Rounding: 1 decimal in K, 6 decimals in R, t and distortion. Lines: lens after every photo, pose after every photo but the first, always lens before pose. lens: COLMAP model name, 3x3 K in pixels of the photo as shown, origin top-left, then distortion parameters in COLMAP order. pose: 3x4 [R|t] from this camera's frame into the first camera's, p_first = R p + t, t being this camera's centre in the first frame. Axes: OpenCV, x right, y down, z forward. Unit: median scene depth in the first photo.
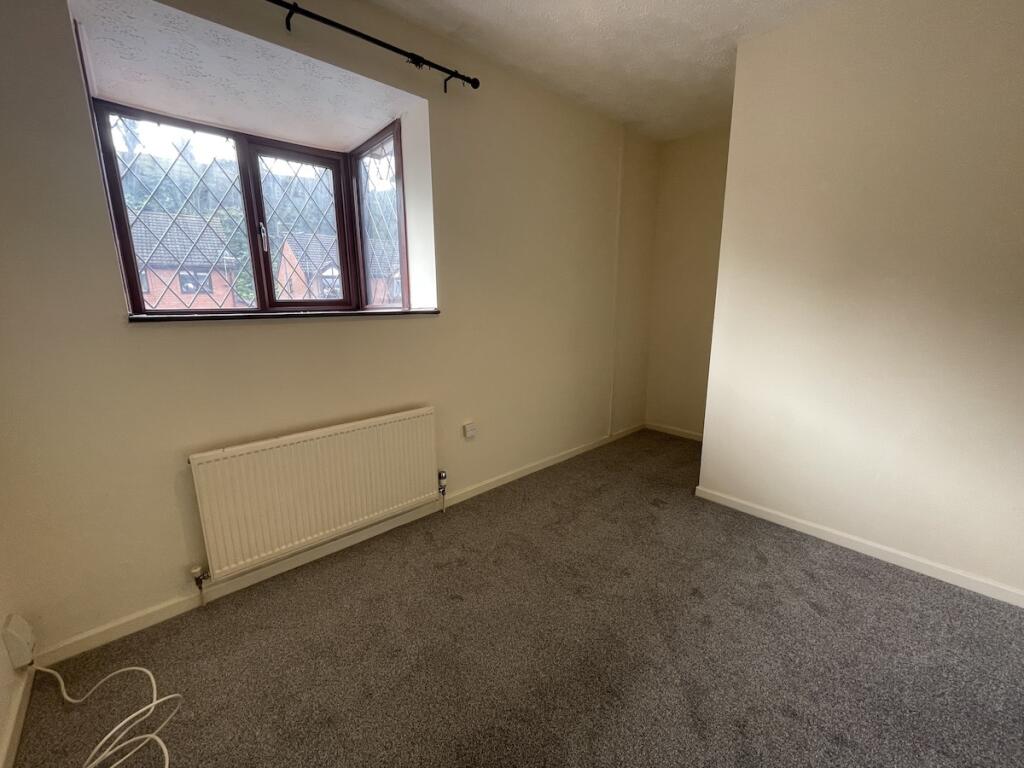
lens RADIAL K [[416.8, 0, 516.7], [0, 416.8, 384.7], [0, 0, 1]] dist [0.002107, 0.000219]
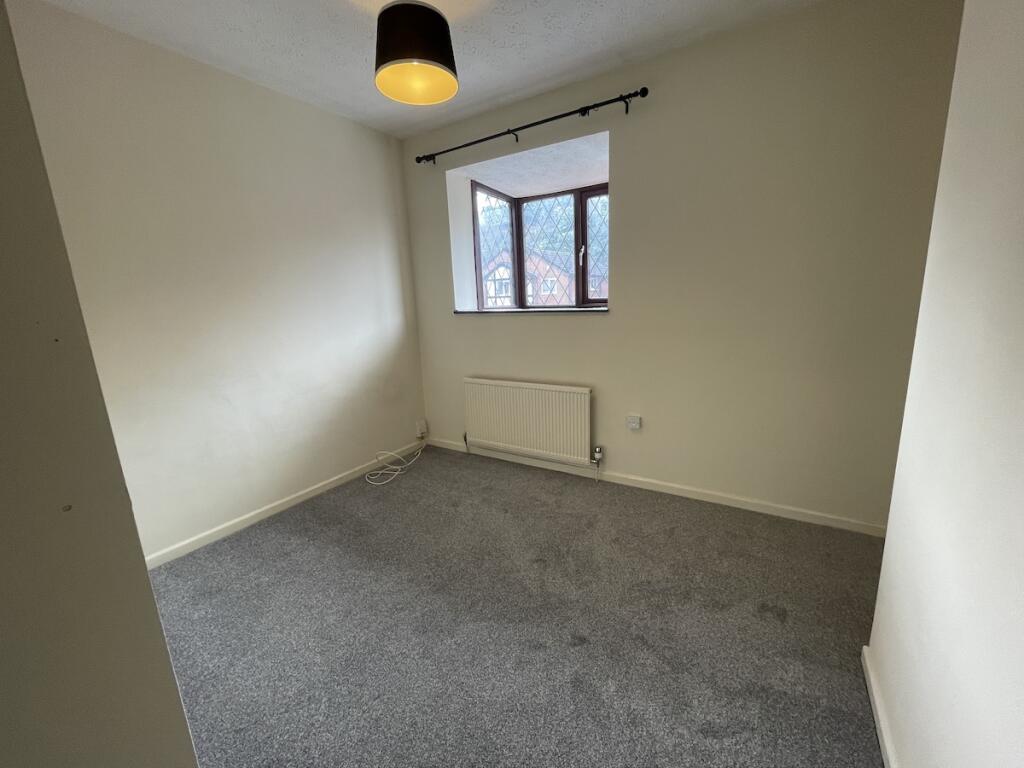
lens RADIAL K [[416.8, 0, 513.4], [0, 416.8, 383.9], [0, 0, 1]] dist [0.002107, 0.000219]
pose [[0.264292, 0.187303, -0.946080, 0.906141], [-0.160864, 0.975780, 0.148245, -0.106999], [0.950933, 0.113010, 0.288021, 0.453289]]
